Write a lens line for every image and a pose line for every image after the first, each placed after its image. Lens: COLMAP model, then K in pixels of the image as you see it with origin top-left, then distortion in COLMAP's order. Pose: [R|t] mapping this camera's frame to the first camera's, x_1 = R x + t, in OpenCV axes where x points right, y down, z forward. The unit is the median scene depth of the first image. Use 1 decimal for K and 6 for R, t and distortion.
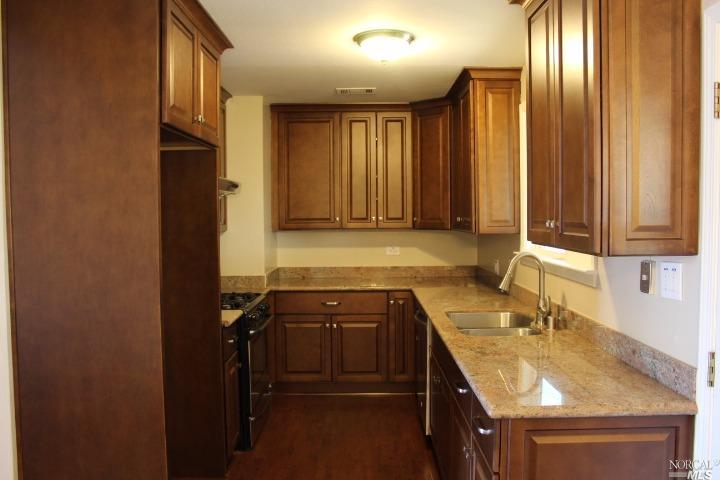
lens RADIAL K [[589.6, 0, 363.1], [0, 589.6, 241.6], [0, 0, 1]] dist [-0.163001, 0.139102]
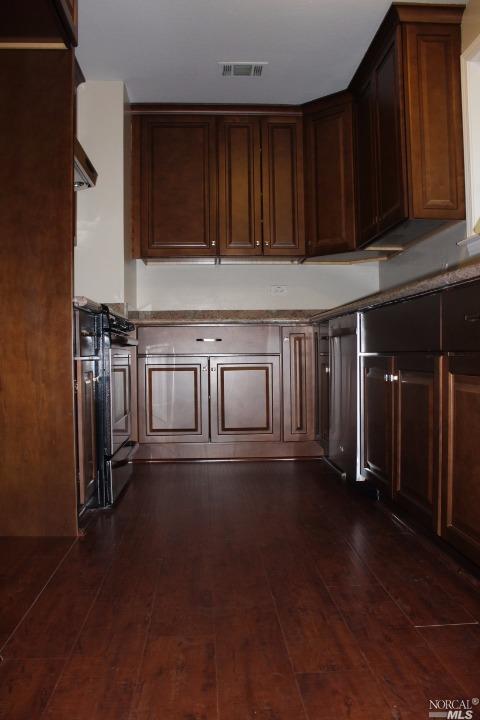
lens RADIAL K [[589.6, 0, 239.8], [0, 589.6, 355.0], [0, 0, 1]] dist [-0.163001, 0.139102]
pose [[0.998002, -0.005484, 0.062949, -0.062685], [0.008214, 0.999034, -0.043176, 0.158541], [-0.062652, 0.043607, 0.997082, 0.214888]]
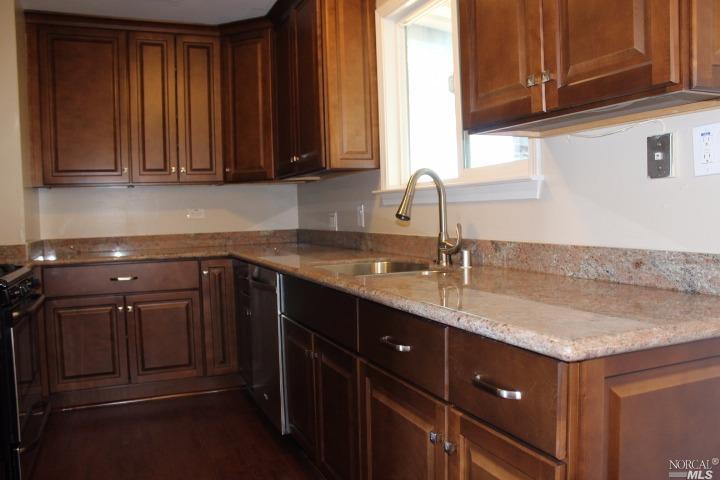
lens RADIAL K [[589.6, 0, 360.1], [0, 589.6, 238.1], [0, 0, 1]] dist [-0.163001, 0.139102]
pose [[0.919901, -0.036365, 0.390462, -0.061773], [0.040153, 0.999192, -0.001538, 0.066416], [-0.390091, 0.017093, 0.920618, 0.209531]]
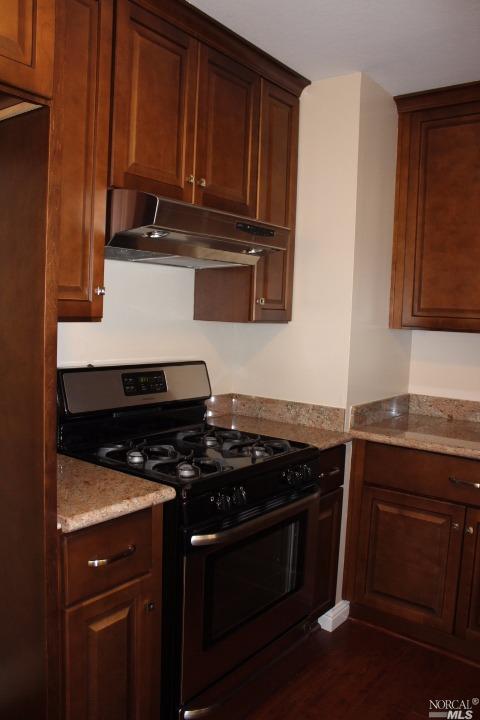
lens RADIAL K [[589.6, 0, 237.3], [0, 589.6, 357.7], [0, 0, 1]] dist [-0.163001, 0.139102]
pose [[0.787271, 0.089152, -0.610129, 0.075470], [-0.073854, 0.996003, 0.050239, -0.008278], [0.612169, 0.005509, 0.790708, 0.507147]]
